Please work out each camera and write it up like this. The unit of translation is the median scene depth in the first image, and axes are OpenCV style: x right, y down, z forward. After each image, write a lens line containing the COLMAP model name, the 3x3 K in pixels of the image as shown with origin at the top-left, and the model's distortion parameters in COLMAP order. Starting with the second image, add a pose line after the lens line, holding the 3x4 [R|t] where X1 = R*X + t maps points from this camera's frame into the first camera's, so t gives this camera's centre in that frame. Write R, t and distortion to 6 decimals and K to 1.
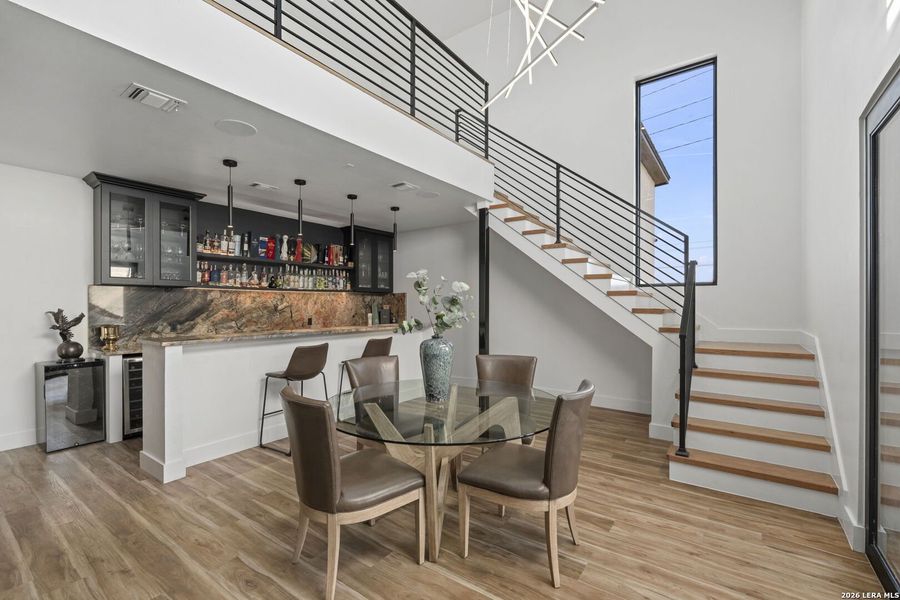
lens RADIAL K [[394.8, 0, 450.2], [0, 394.8, 303.1], [0, 0, 1]] dist [-0.000951, -0.000240]
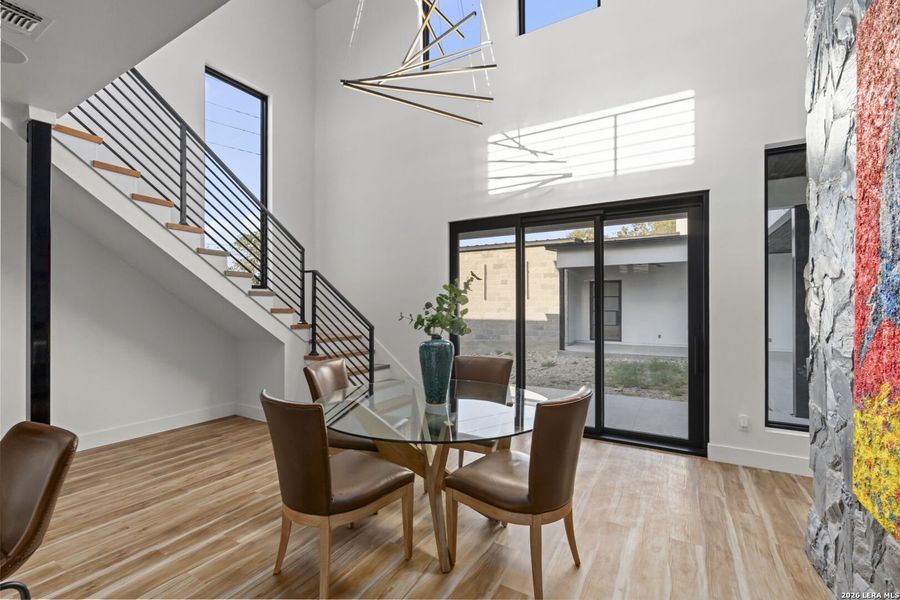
lens RADIAL K [[394.8, 0, 450.2], [0, 394.8, 303.1], [0, 0, 1]] dist [-0.000951, -0.000240]
pose [[-0.096468, 0.010616, 0.995280, -0.547505], [0.003027, 0.999942, -0.010372, 0.011276], [-0.995332, 0.002012, -0.096494, 0.558941]]
